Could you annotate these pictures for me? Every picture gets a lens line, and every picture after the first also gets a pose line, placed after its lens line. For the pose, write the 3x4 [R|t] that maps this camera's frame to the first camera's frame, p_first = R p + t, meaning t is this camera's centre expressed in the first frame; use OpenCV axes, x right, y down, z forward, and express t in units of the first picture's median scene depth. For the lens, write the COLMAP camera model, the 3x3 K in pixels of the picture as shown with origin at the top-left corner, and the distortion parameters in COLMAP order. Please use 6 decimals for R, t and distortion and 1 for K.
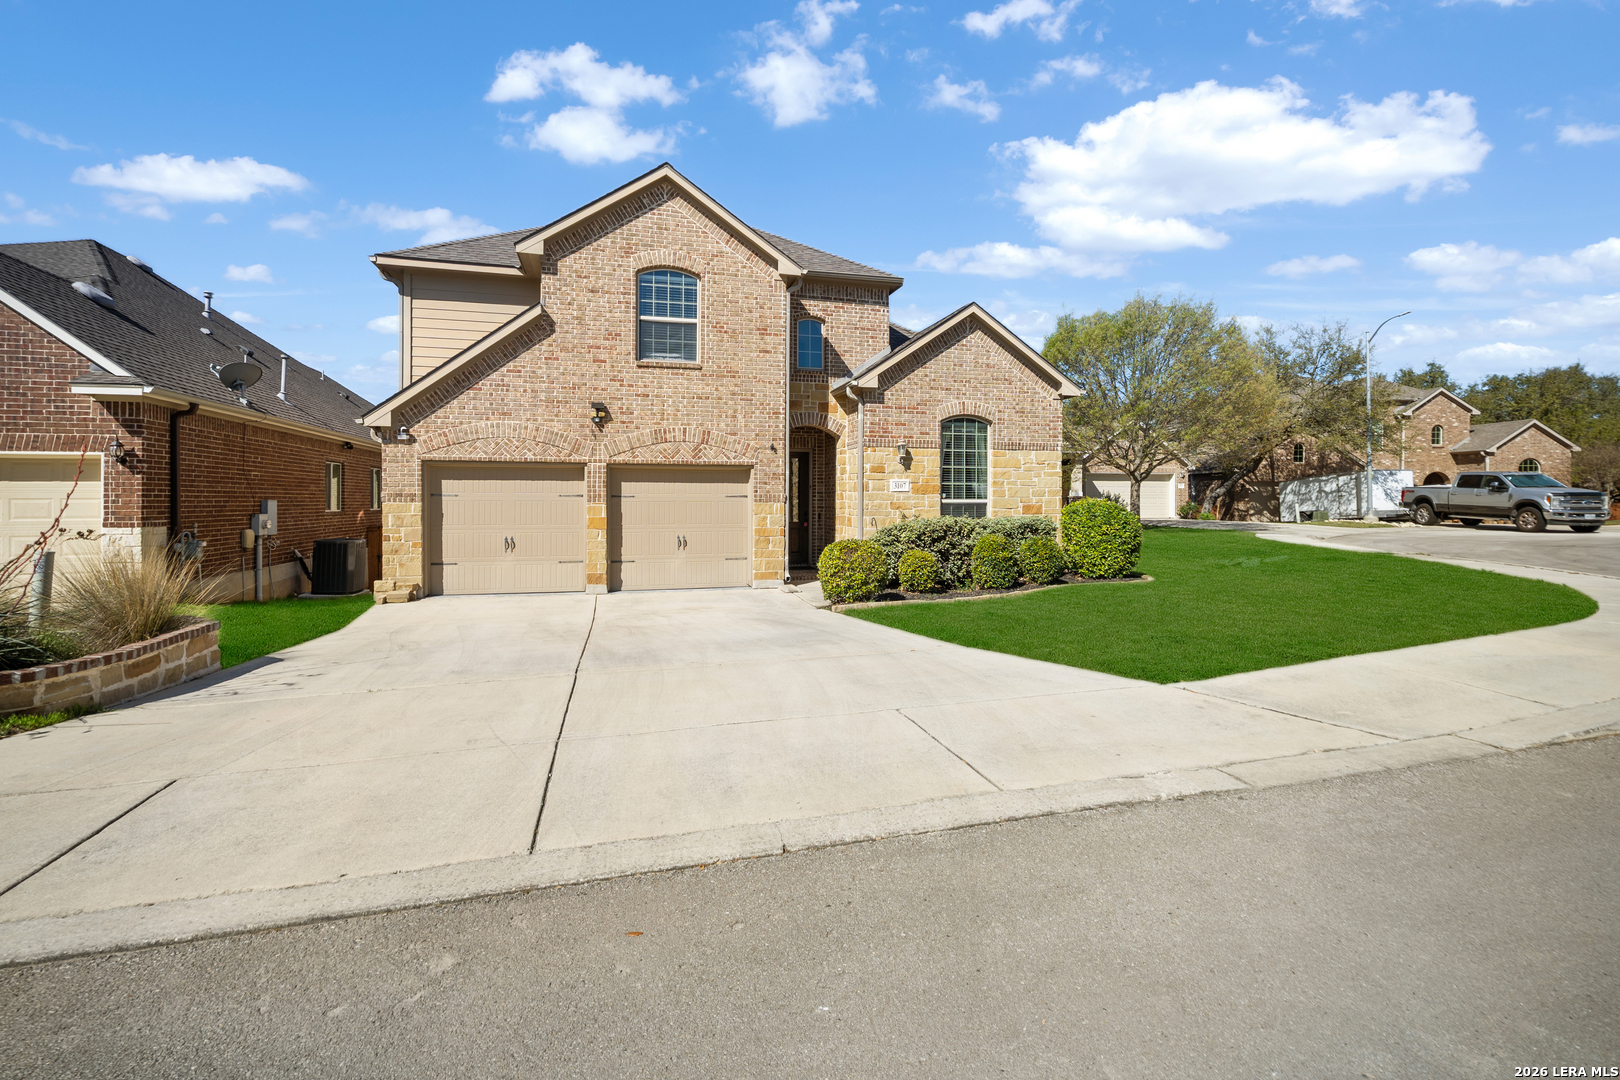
lens RADIAL K [[711.8, 0, 822.3], [0, 711.8, 499.0], [0, 0, 1]] dist [-0.000661, -0.000075]
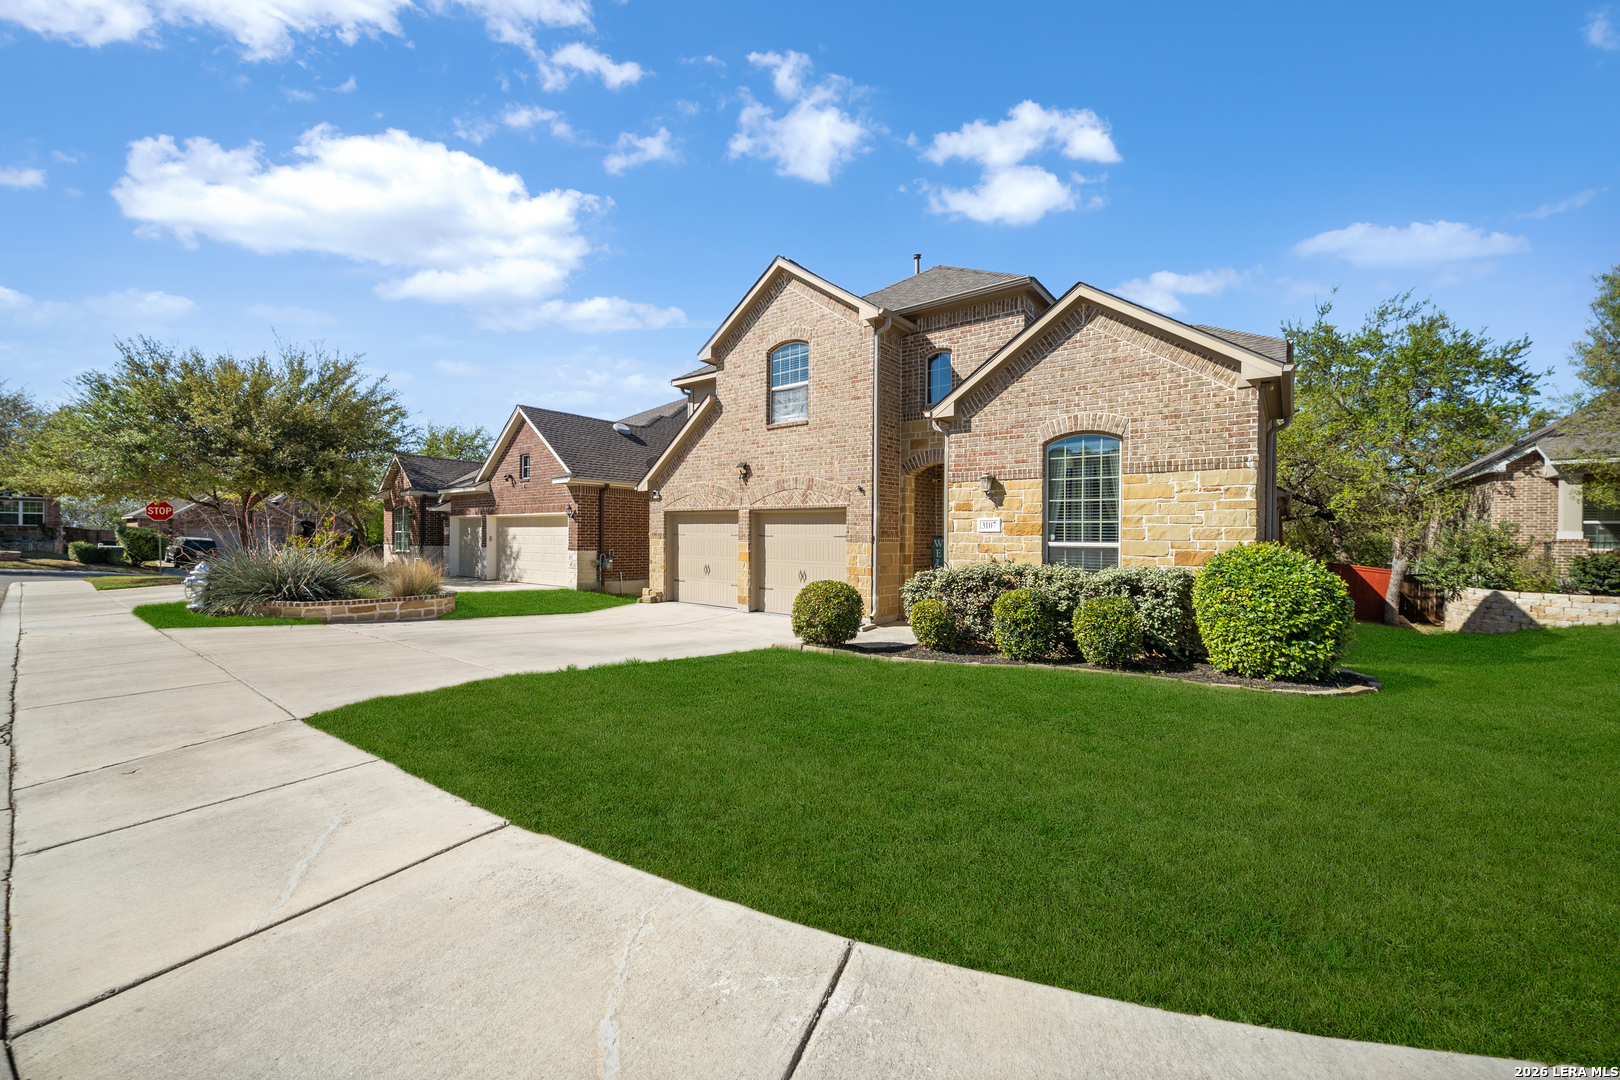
lens RADIAL K [[626.6, 0, 815.0], [0, 626.6, 534.4], [0, 0, 1]] dist [-0.000187, -0.000113]
pose [[0.598475, 0.004314, -0.801130, 0.629678], [-0.004406, 0.999988, 0.002093, -0.008769], [0.801130, 0.002277, 0.598486, 0.407089]]
